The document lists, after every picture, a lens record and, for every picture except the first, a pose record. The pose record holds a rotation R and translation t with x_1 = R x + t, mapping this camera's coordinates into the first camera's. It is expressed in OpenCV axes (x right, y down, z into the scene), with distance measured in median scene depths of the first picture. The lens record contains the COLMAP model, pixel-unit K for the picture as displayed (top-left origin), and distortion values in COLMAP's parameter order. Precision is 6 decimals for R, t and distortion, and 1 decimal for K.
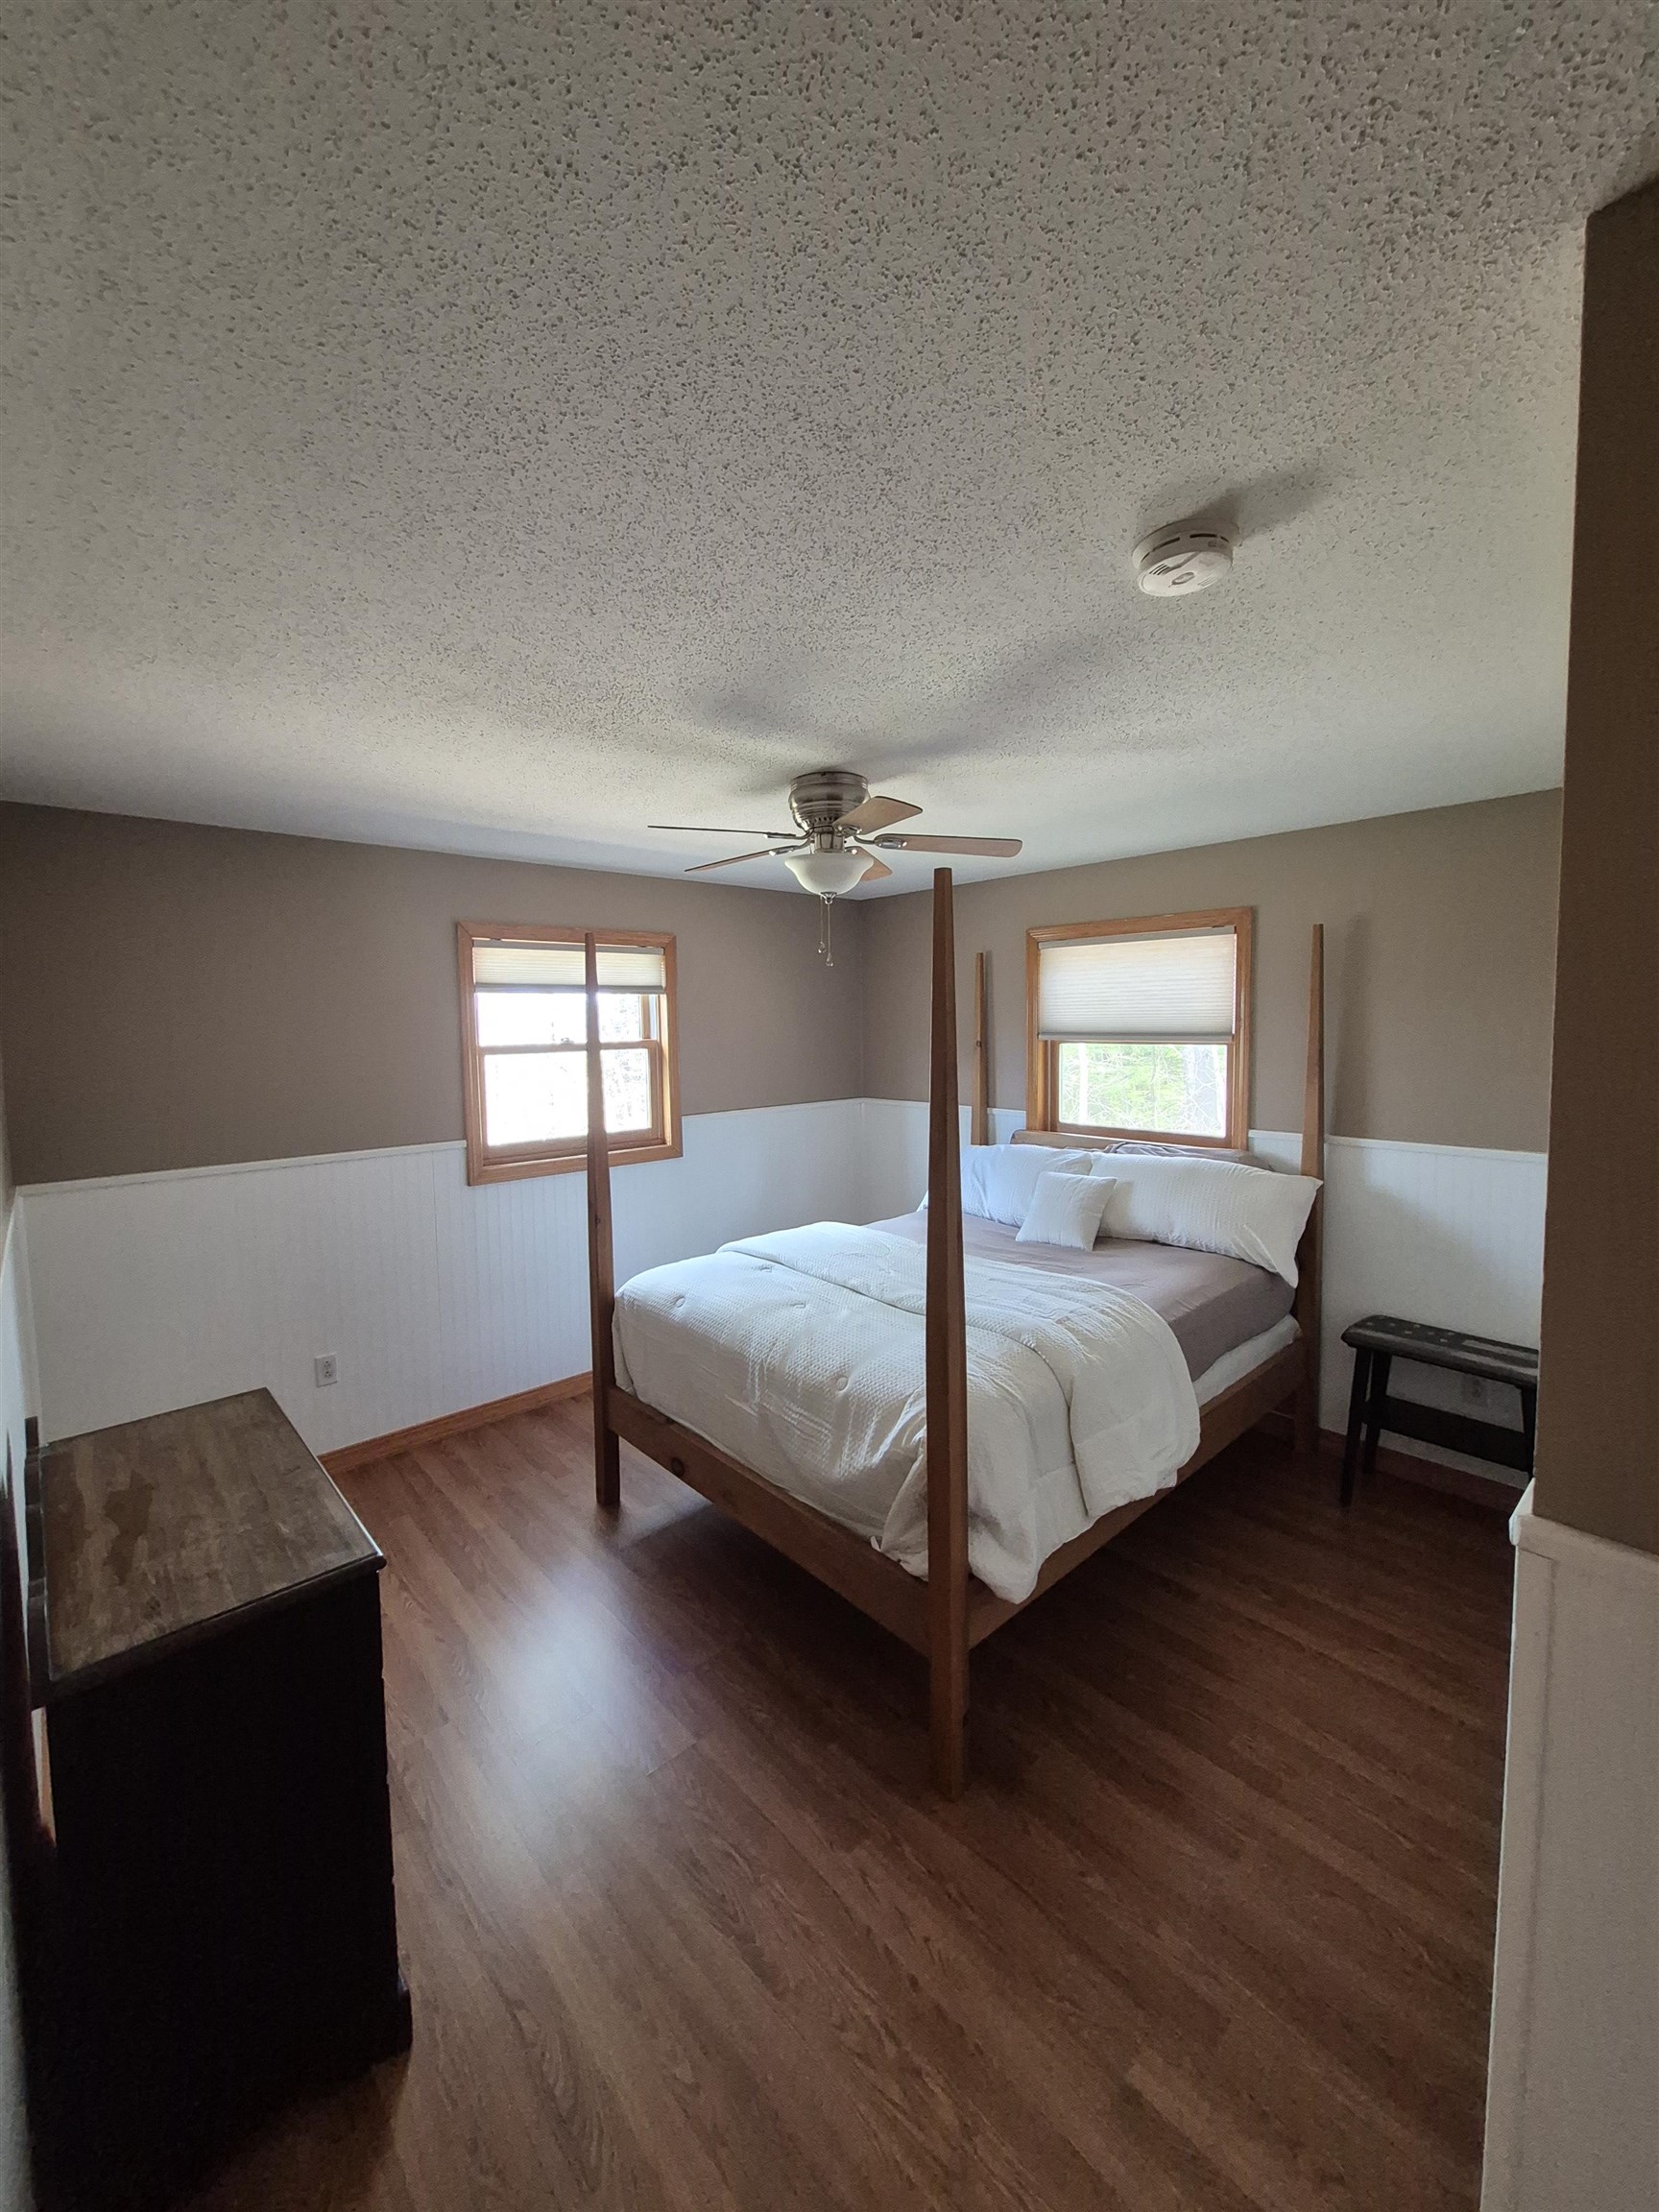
lens RADIAL K [[862.6, 0, 825.8], [0, 862.6, 1092.0], [0, 0, 1]] dist [-0.000413, 0.000243]
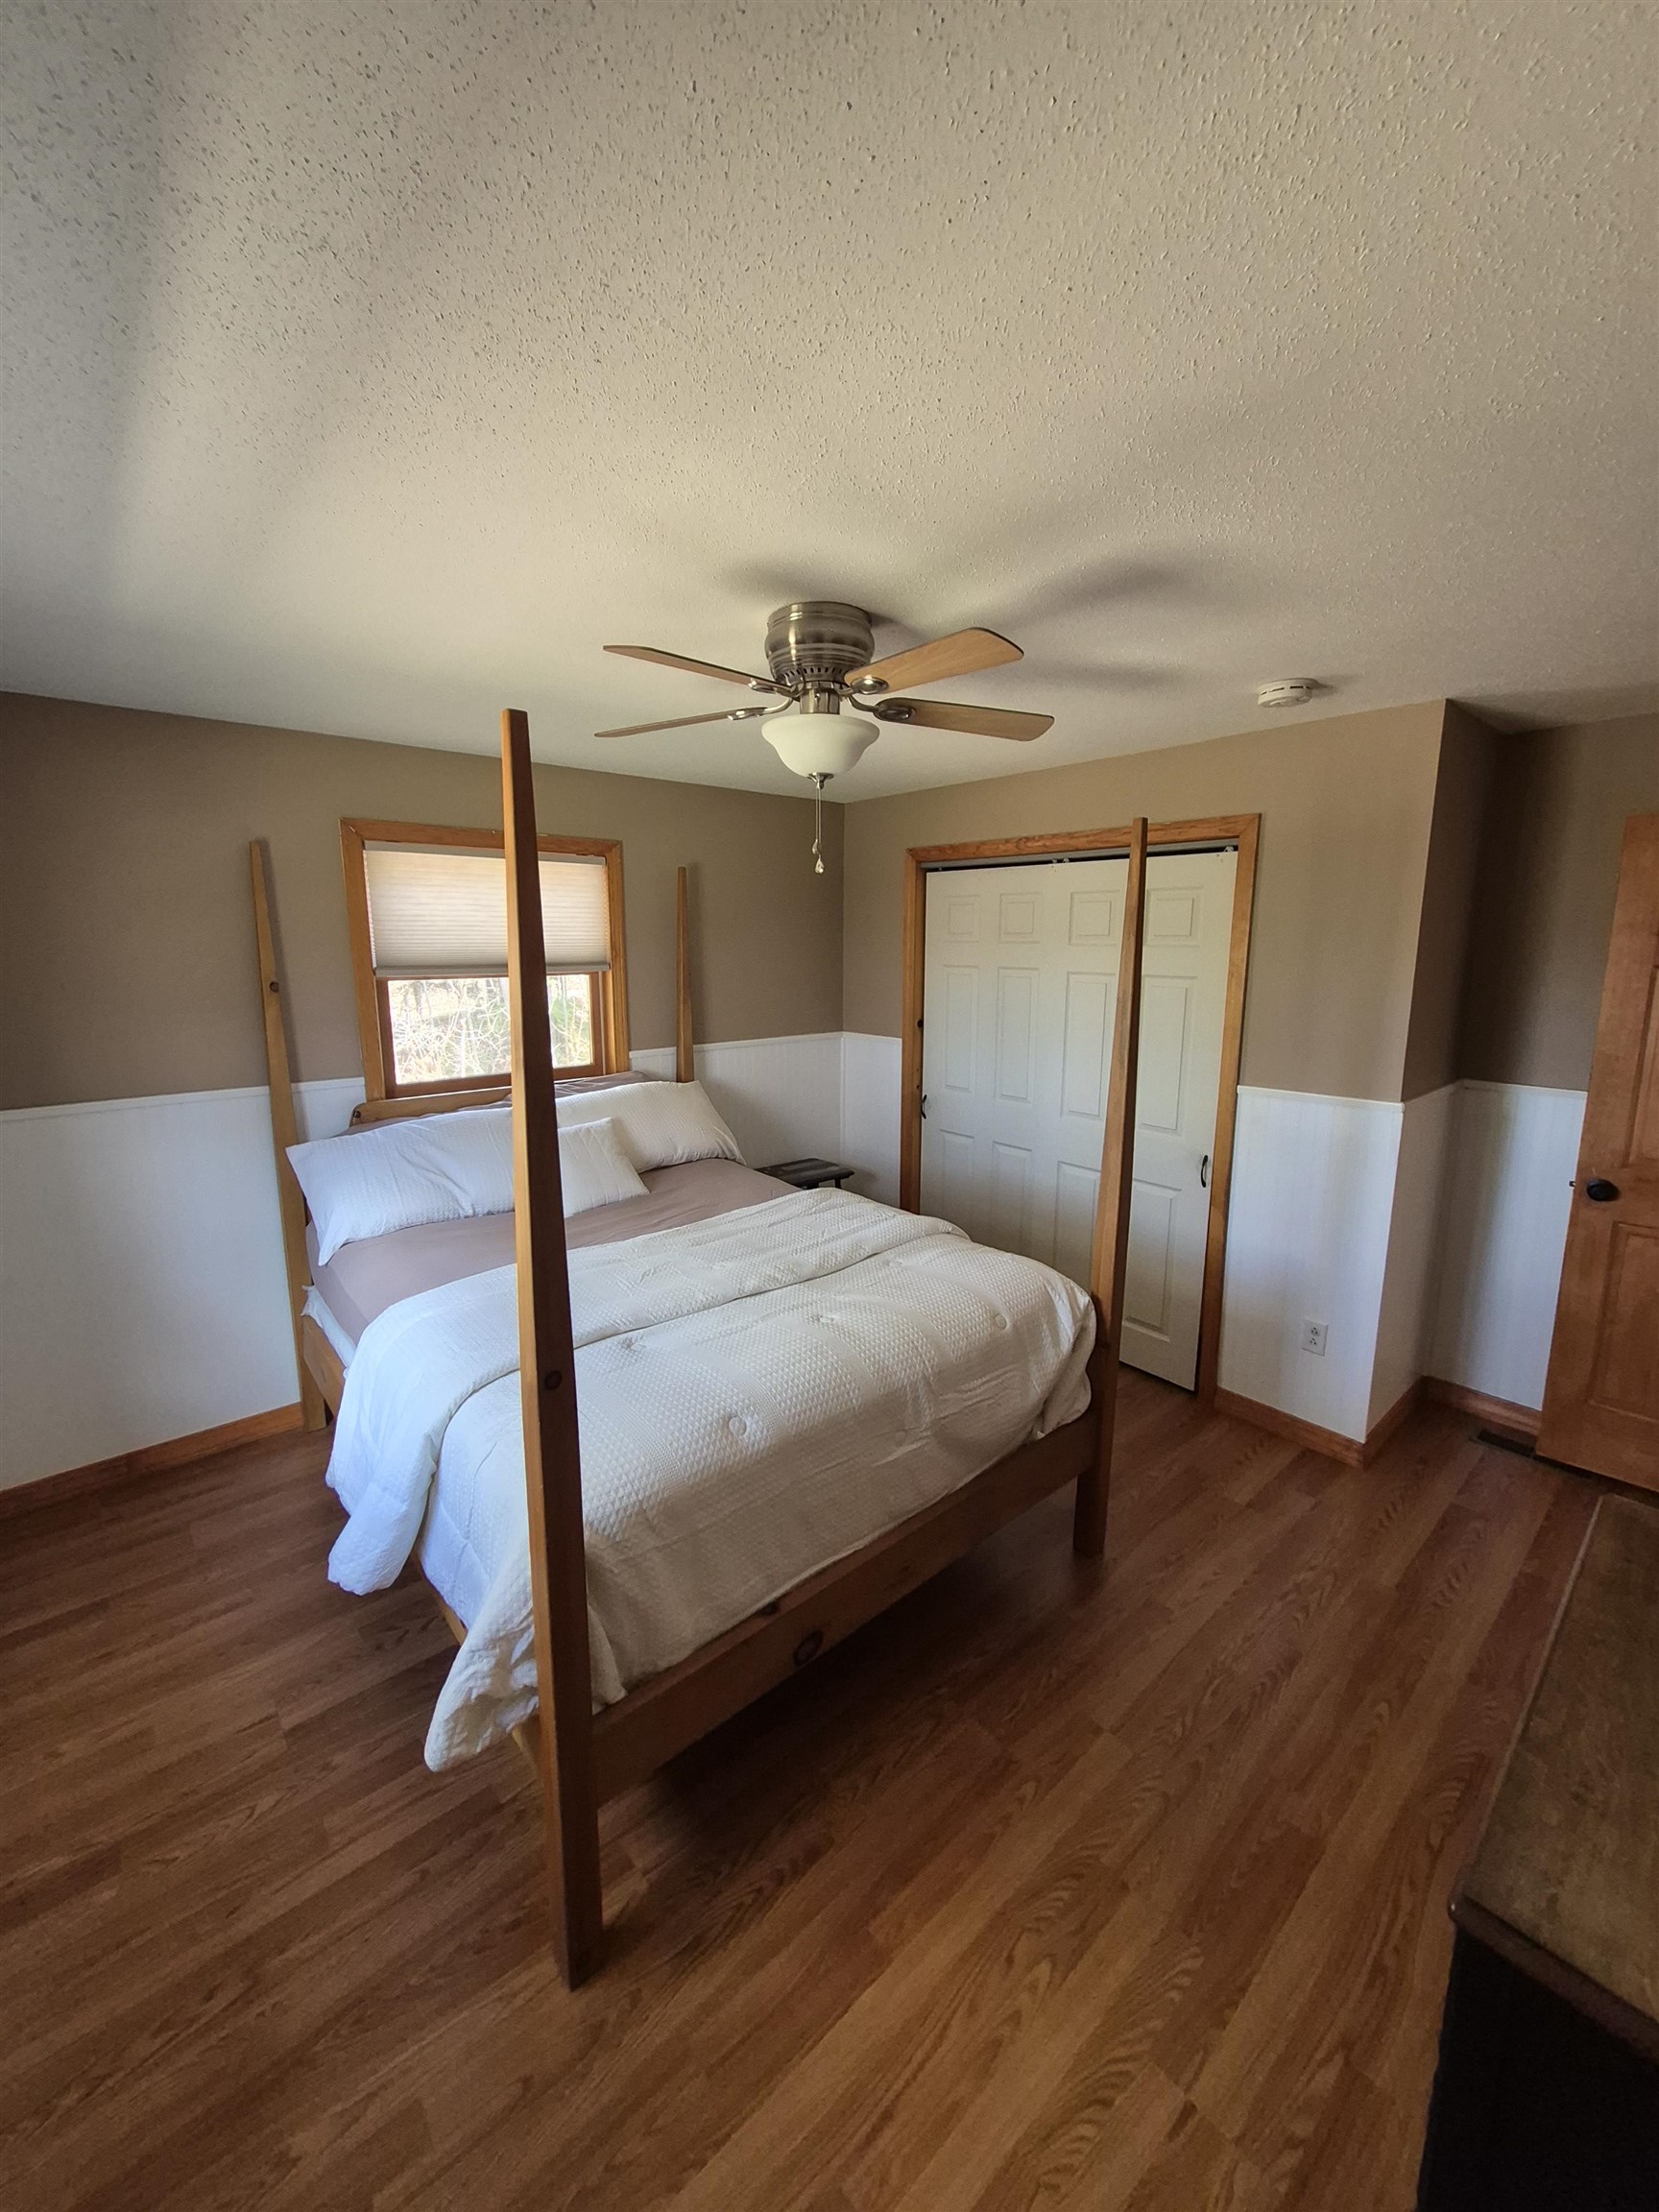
lens RADIAL K [[862.6, 0, 823.8], [0, 862.6, 1094.2], [0, 0, 1]] dist [-0.000413, 0.000243]
pose [[0.024833, -0.162218, 0.986442, -0.728063], [0.089882, 0.983113, 0.159408, -0.068426], [-0.995643, 0.084705, 0.038995, 0.920707]]
